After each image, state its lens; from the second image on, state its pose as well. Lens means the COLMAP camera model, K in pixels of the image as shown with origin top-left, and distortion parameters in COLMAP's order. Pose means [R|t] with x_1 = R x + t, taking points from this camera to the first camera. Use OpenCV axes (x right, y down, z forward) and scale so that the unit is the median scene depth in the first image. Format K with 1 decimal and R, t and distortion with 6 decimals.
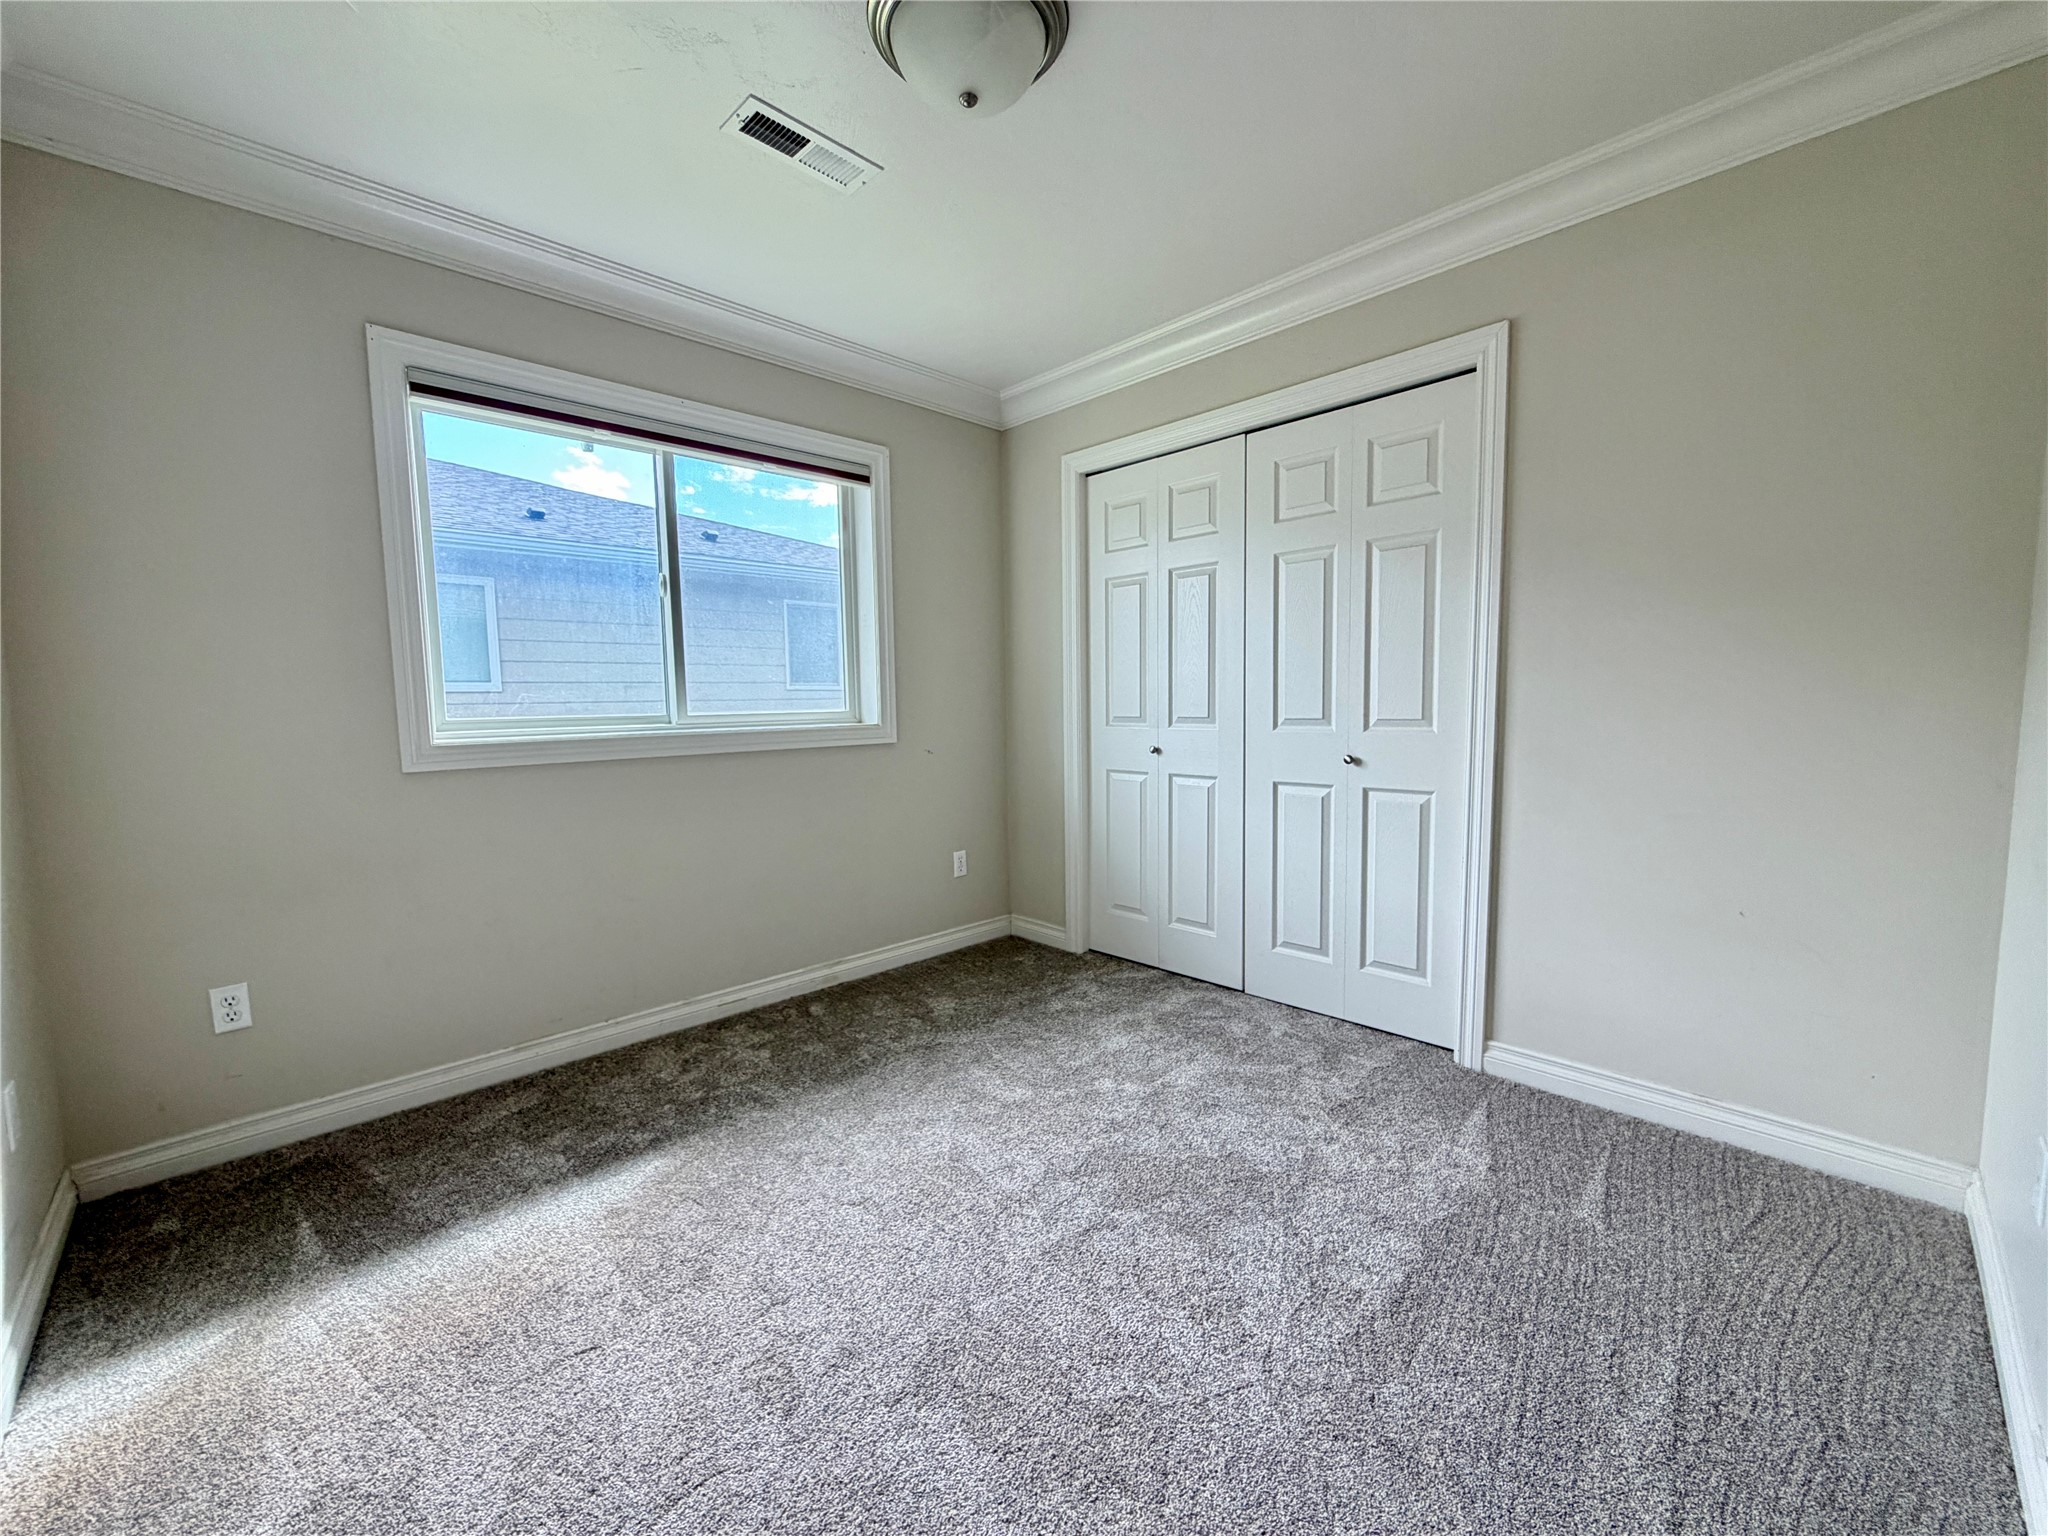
lens RADIAL K [[828.9, 0, 1035.6], [0, 828.9, 774.9], [0, 0, 1]] dist [0.000468, -0.000002]
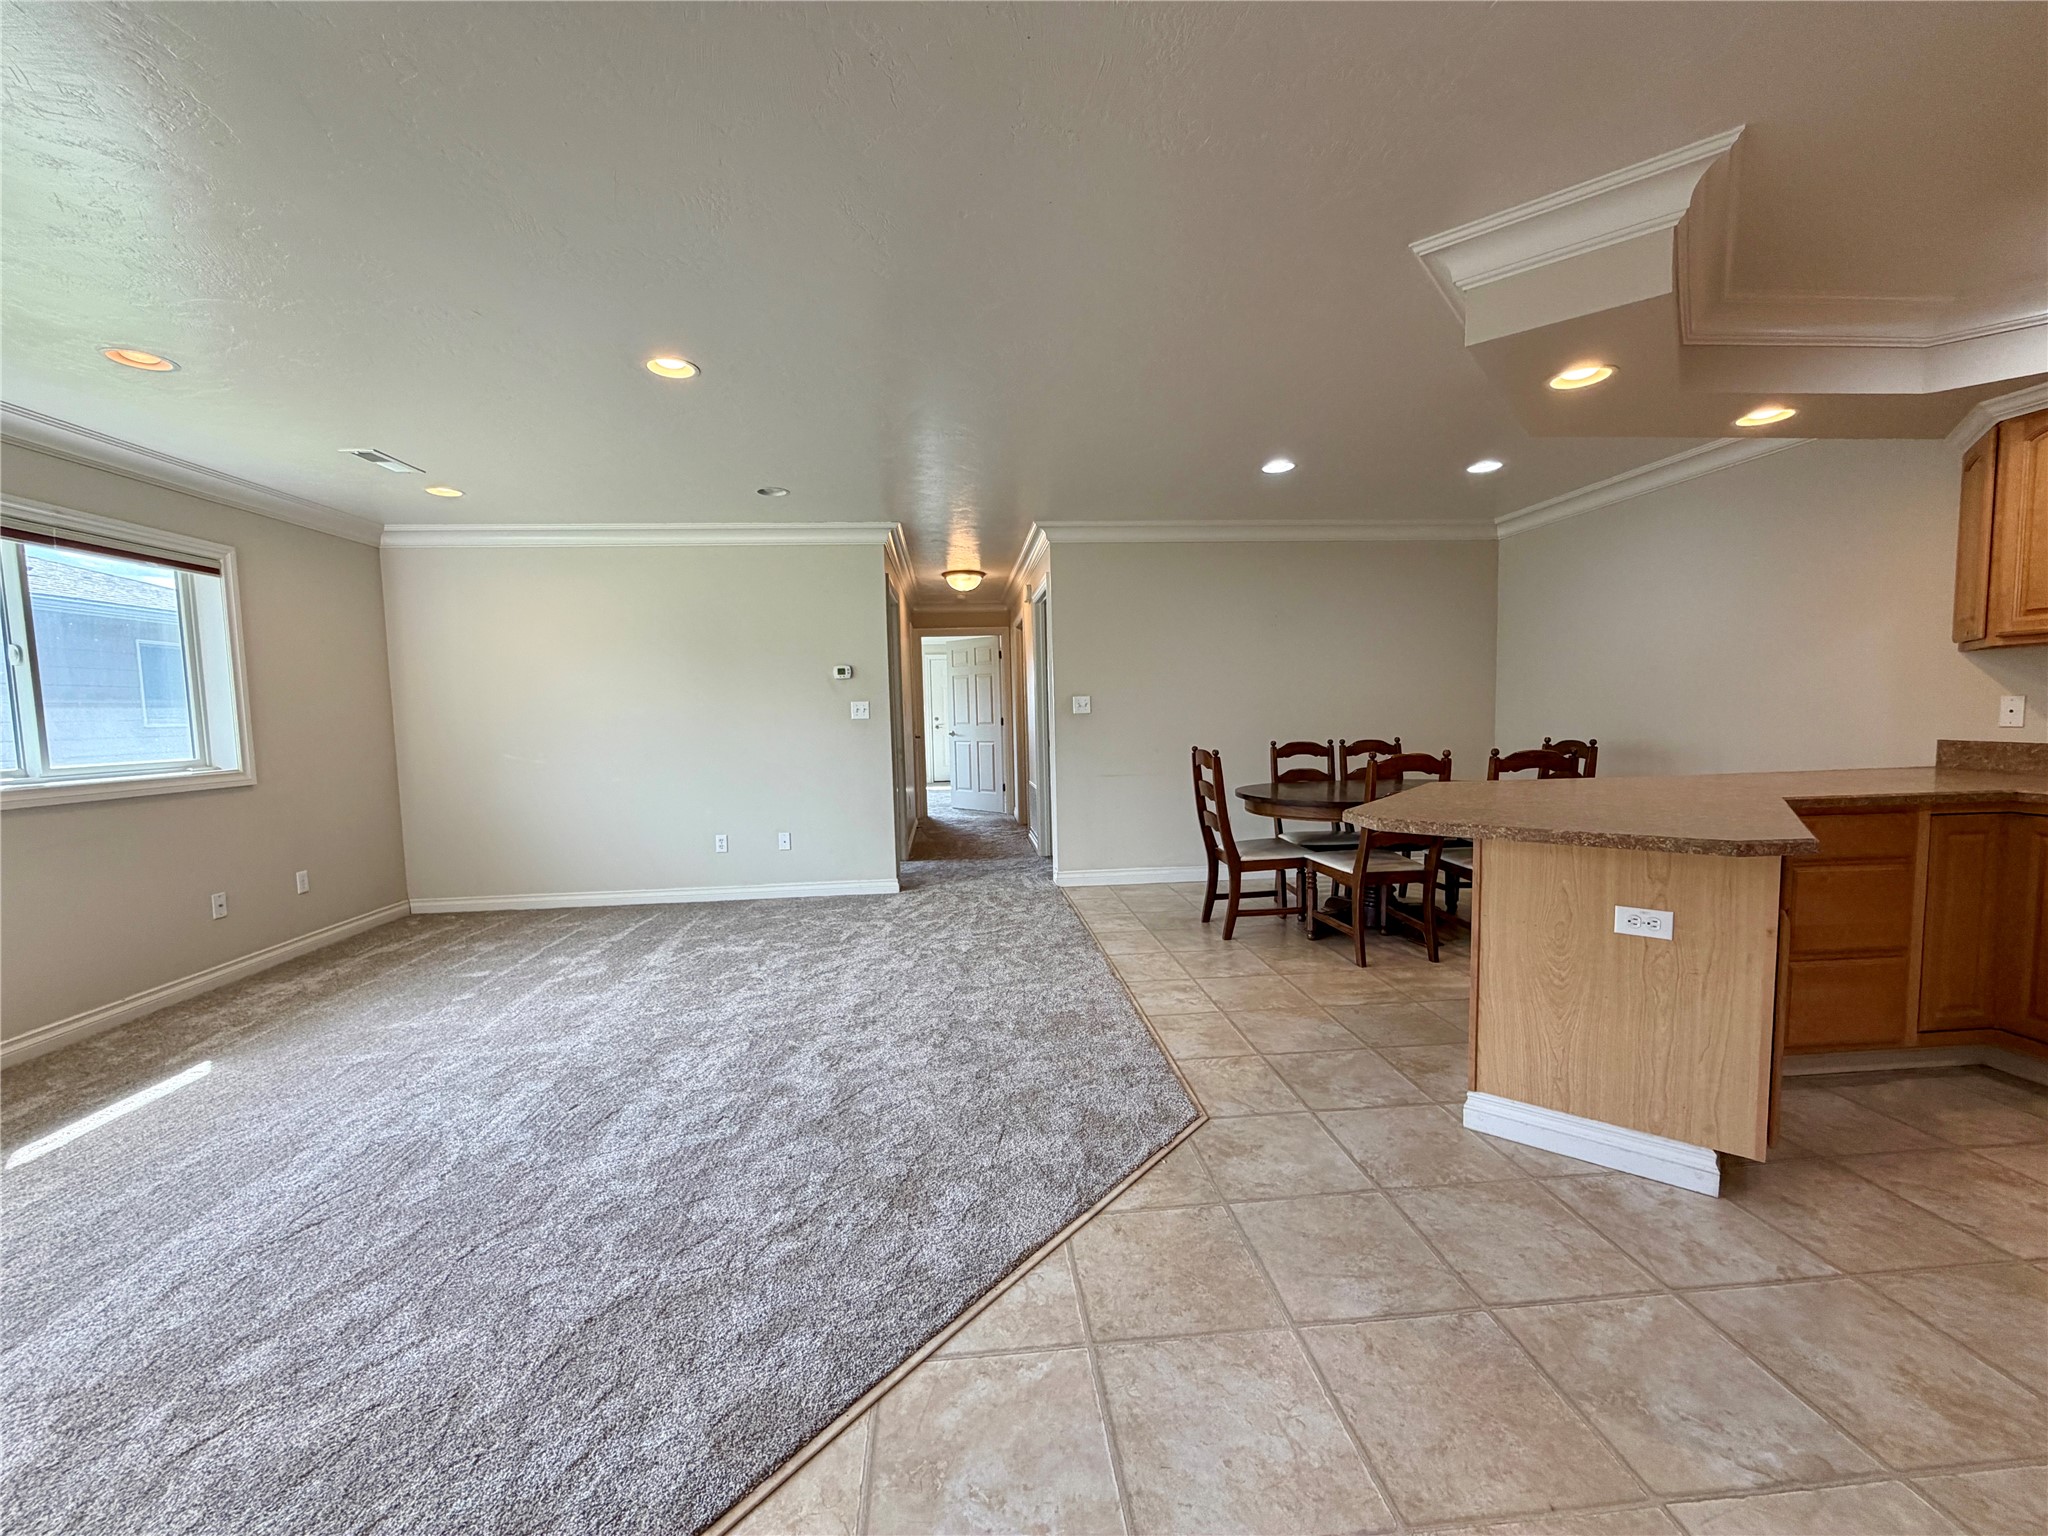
lens RADIAL K [[828.9, 0, 1035.6], [0, 828.9, 774.9], [0, 0, 1]] dist [0.000468, -0.000002]
pose [[0.617190, -0.068540, 0.783823, -0.439847], [0.095081, 0.995395, 0.012173, 0.046811], [-0.781048, 0.067014, 0.620865, -0.700942]]
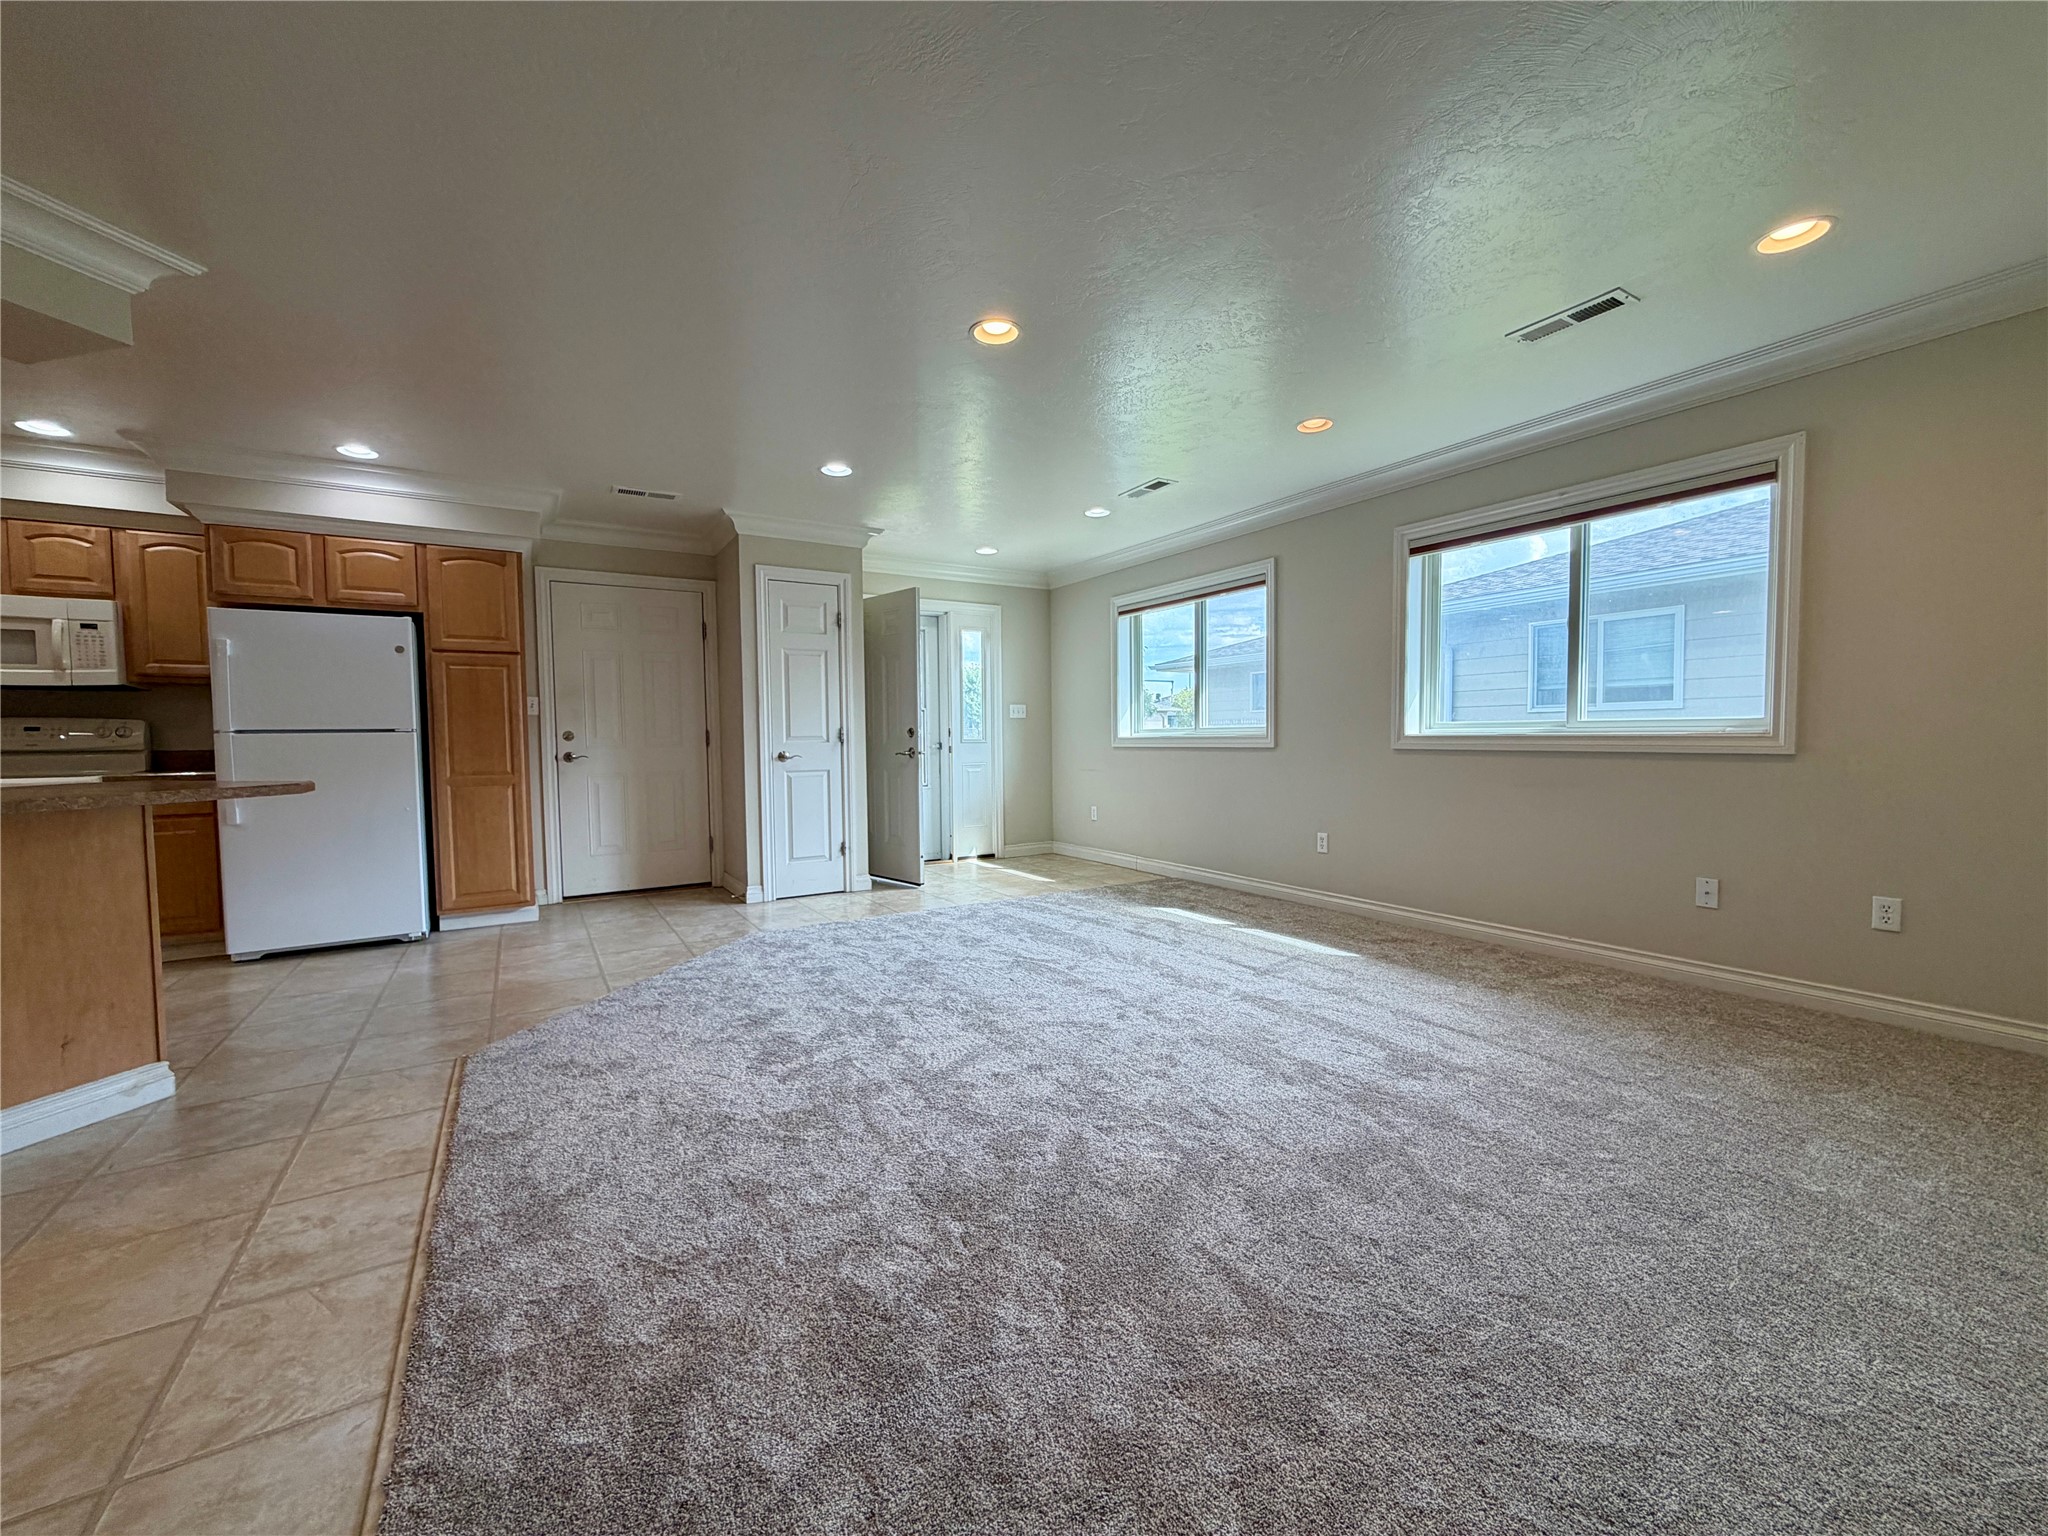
lens RADIAL K [[828.9, 0, 1035.6], [0, 828.9, 774.9], [0, 0, 1]] dist [0.000468, -0.000002]
pose [[-0.207823, 0.059633, -0.976347, 0.936347], [-0.081989, 0.993566, 0.078136, -0.019088], [0.974724, 0.096288, -0.201597, 0.400000]]
